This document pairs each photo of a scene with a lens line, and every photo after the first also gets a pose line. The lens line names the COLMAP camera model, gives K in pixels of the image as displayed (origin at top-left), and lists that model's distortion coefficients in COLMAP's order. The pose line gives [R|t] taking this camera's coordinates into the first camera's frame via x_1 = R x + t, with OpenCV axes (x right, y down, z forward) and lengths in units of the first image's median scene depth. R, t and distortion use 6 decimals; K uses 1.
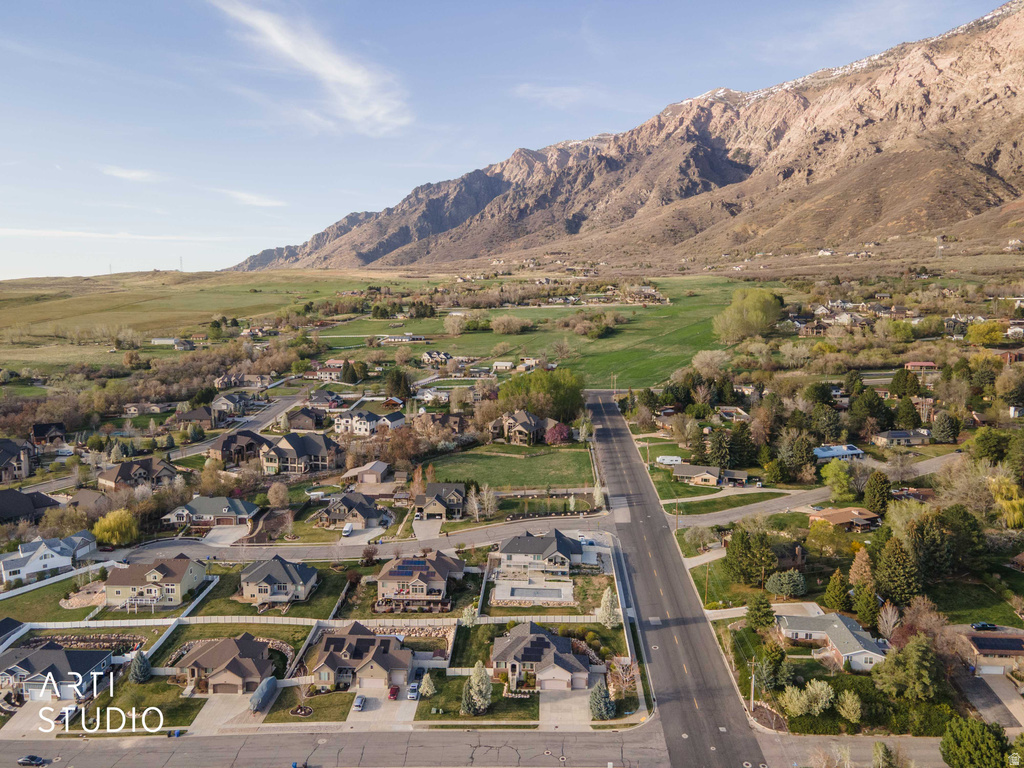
lens RADIAL K [[751.2, 0, 503.1], [0, 751.2, 382.7], [0, 0, 1]] dist [0.039104, 0.023587]
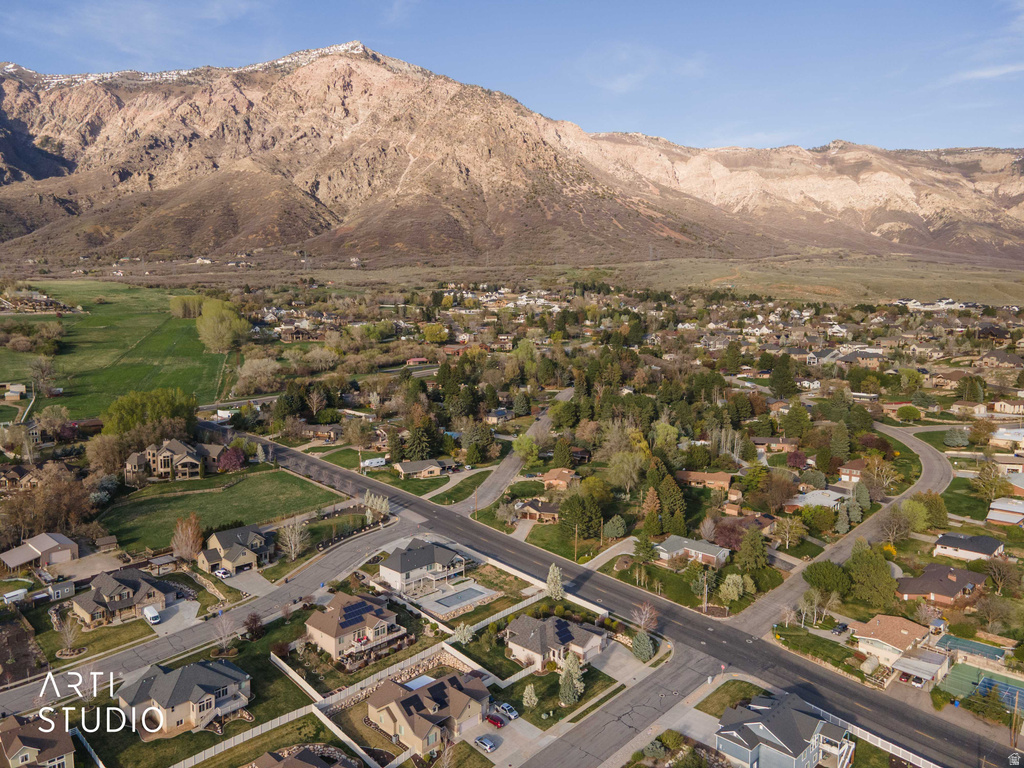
lens RADIAL K [[751.2, 0, 503.1], [0, 751.2, 382.7], [0, 0, 1]] dist [0.039104, 0.023587]
pose [[0.653263, -0.085483, 0.752290, -0.059188], [0.092165, 0.995195, 0.033052, -0.003376], [-0.751500, 0.047743, 0.658003, 0.024667]]
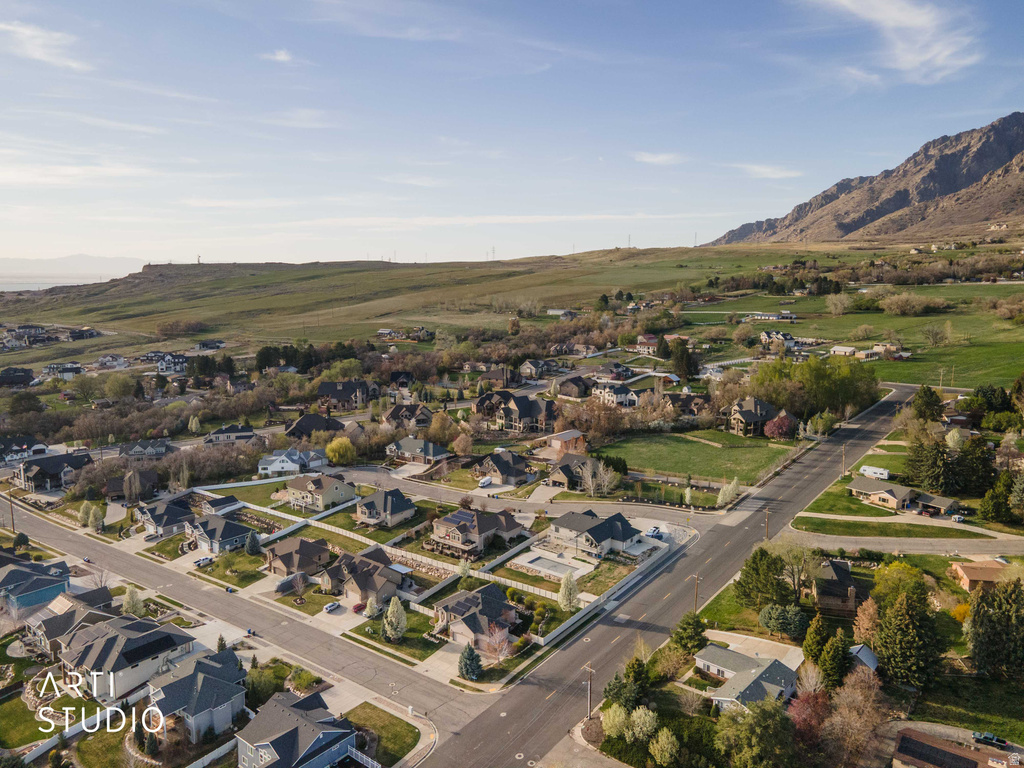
lens RADIAL K [[751.2, 0, 503.1], [0, 751.2, 382.7], [0, 0, 1]] dist [0.039104, 0.023587]
pose [[0.808301, 0.087554, -0.582223, 0.050332], [-0.068470, 0.996150, 0.054742, -0.001703], [0.584774, -0.004383, 0.811184, 0.012282]]
